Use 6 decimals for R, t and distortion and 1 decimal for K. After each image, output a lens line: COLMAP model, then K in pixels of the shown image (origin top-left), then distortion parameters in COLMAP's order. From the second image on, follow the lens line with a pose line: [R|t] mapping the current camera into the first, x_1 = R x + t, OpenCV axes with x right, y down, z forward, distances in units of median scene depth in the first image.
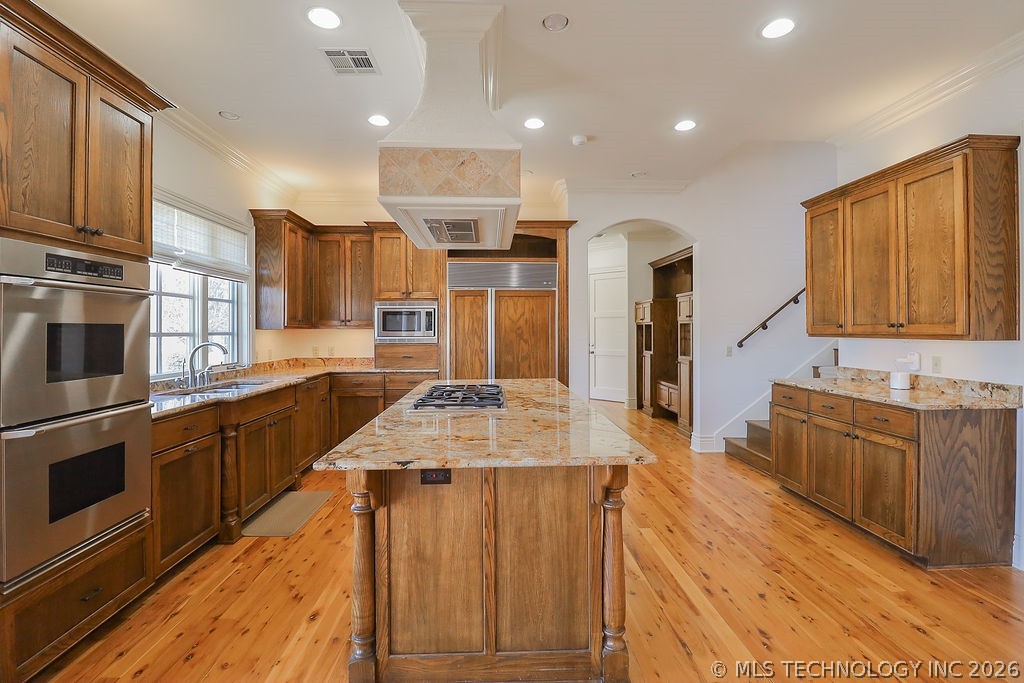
lens RADIAL K [[473.3, 0, 511.5], [0, 473.3, 330.4], [0, 0, 1]] dist [-0.003346, -0.010081]
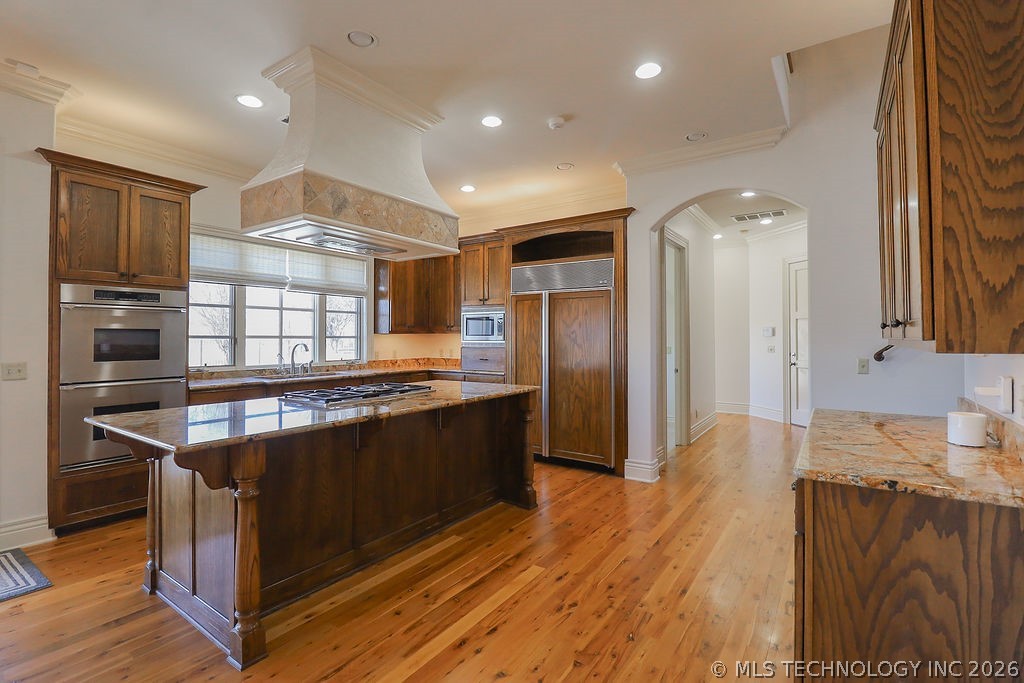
lens RADIAL K [[473.3, 0, 508.9], [0, 473.3, 330.1], [0, 0, 1]] dist [-0.003346, -0.010081]
pose [[0.796938, -0.005192, -0.604039, 0.654019], [-0.002980, 0.999917, -0.012526, 0.004117], [0.604054, 0.011783, 0.796857, 0.247922]]
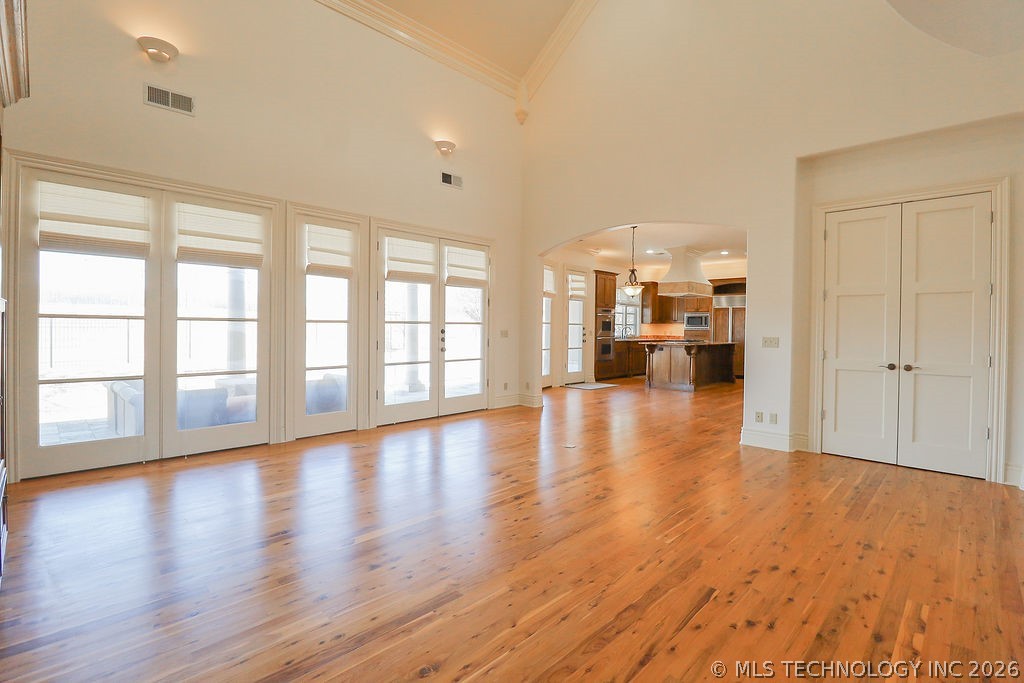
lens RADIAL K [[473.3, 0, 510.2], [0, 473.3, 328.0], [0, 0, 1]] dist [-0.003346, -0.010081]
pose [[0.679153, 0.014228, -0.733859, 1.284355], [-0.015596, 0.999866, 0.004953, 0.030138], [0.733831, 0.008082, 0.679284, -1.922071]]
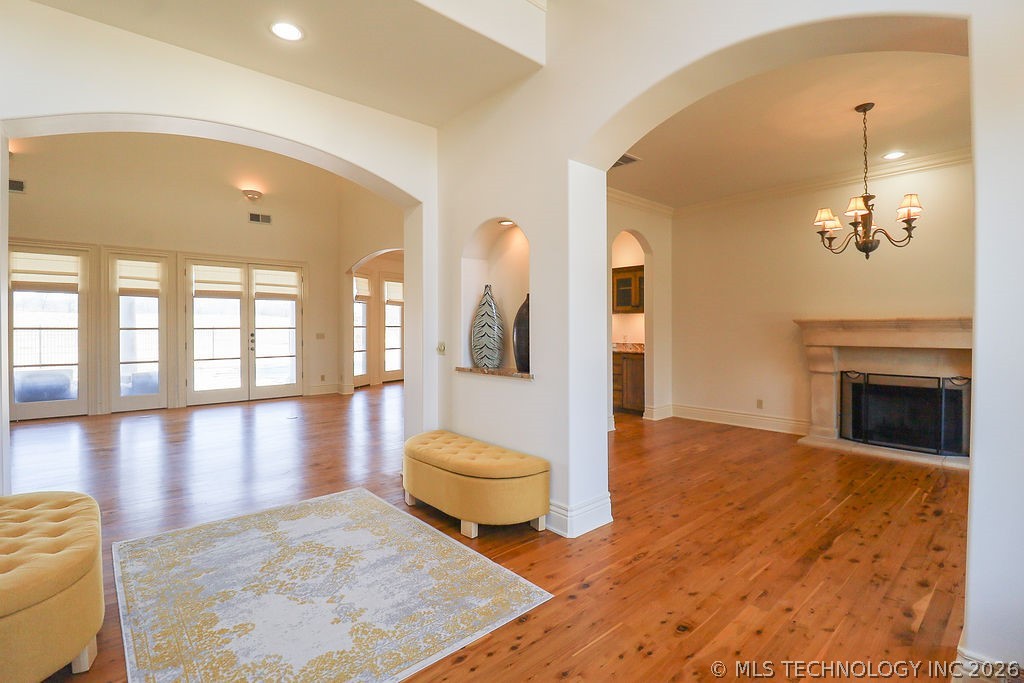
lens RADIAL K [[473.3, 0, 511.5], [0, 473.3, 328.2], [0, 0, 1]] dist [-0.003346, -0.010081]
pose [[0.628125, 0.001886, -0.778110, 2.380973], [-0.000585, 0.999998, 0.001952, 0.017966], [0.778112, -0.000771, 0.628125, -1.383101]]
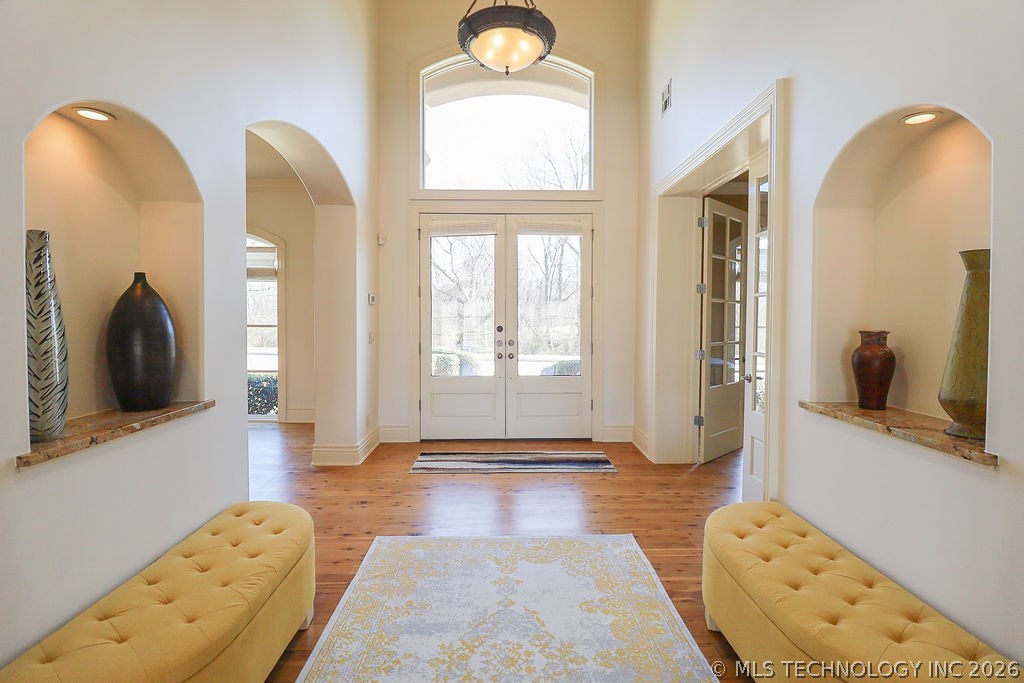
lens RADIAL K [[473.3, 0, 511.7], [0, 473.3, 328.0], [0, 0, 1]] dist [-0.003346, -0.010081]
pose [[0.031610, -0.026887, 0.999139, 1.176752], [0.000639, 0.999638, 0.026880, -0.001228], [-0.999500, -0.000211, 0.031616, -1.205353]]
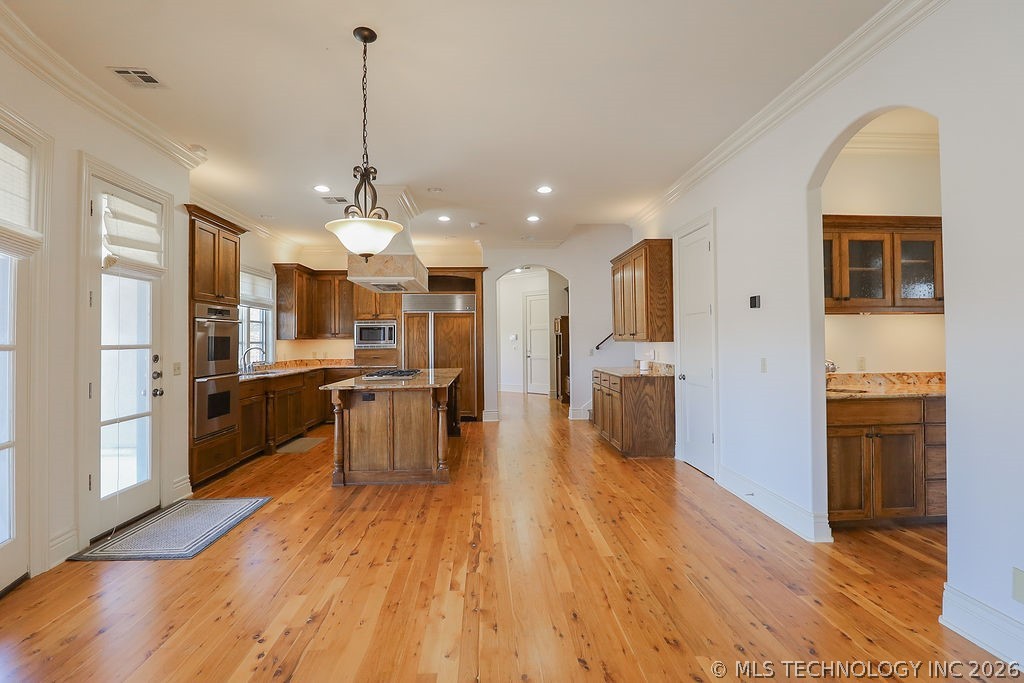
lens RADIAL K [[473.3, 0, 512.1], [0, 473.3, 331.7], [0, 0, 1]] dist [-0.003346, -0.010081]
pose [[0.999893, -0.007058, 0.012814, 0.267216], [0.007316, 0.999769, -0.020227, 0.010271], [-0.012669, 0.020319, 0.999713, -0.707112]]
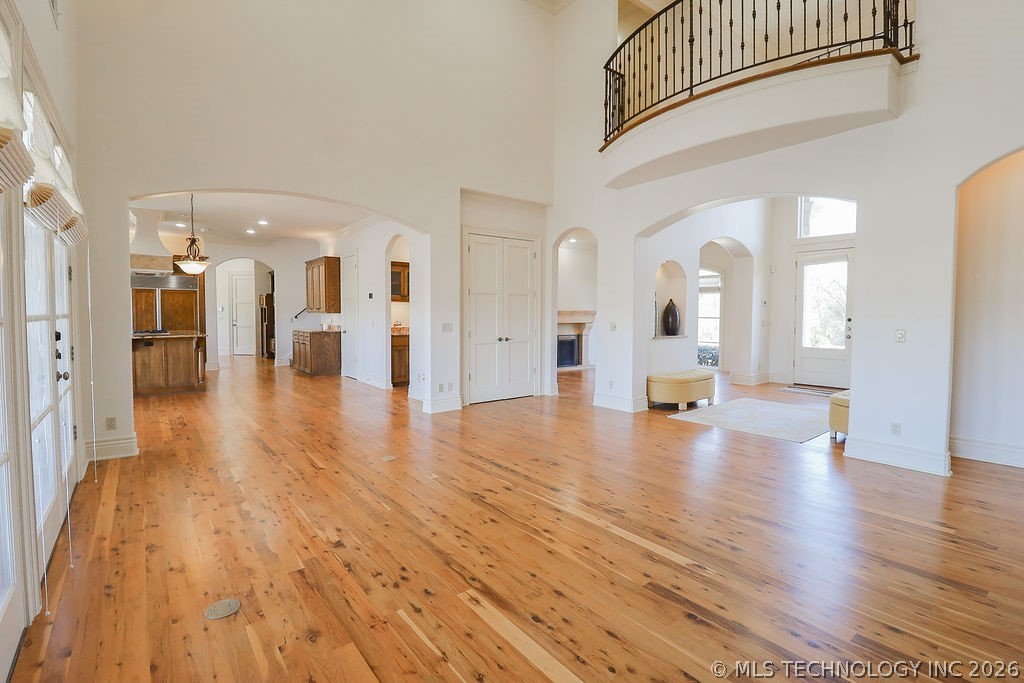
lens RADIAL K [[473.3, 0, 511.9], [0, 473.3, 330.4], [0, 0, 1]] dist [-0.003346, -0.010081]
pose [[0.812580, -0.016526, 0.582615, 0.010731], [-0.004096, 0.999411, 0.034061, 0.017637], [-0.582835, -0.030063, 0.812034, -1.983388]]
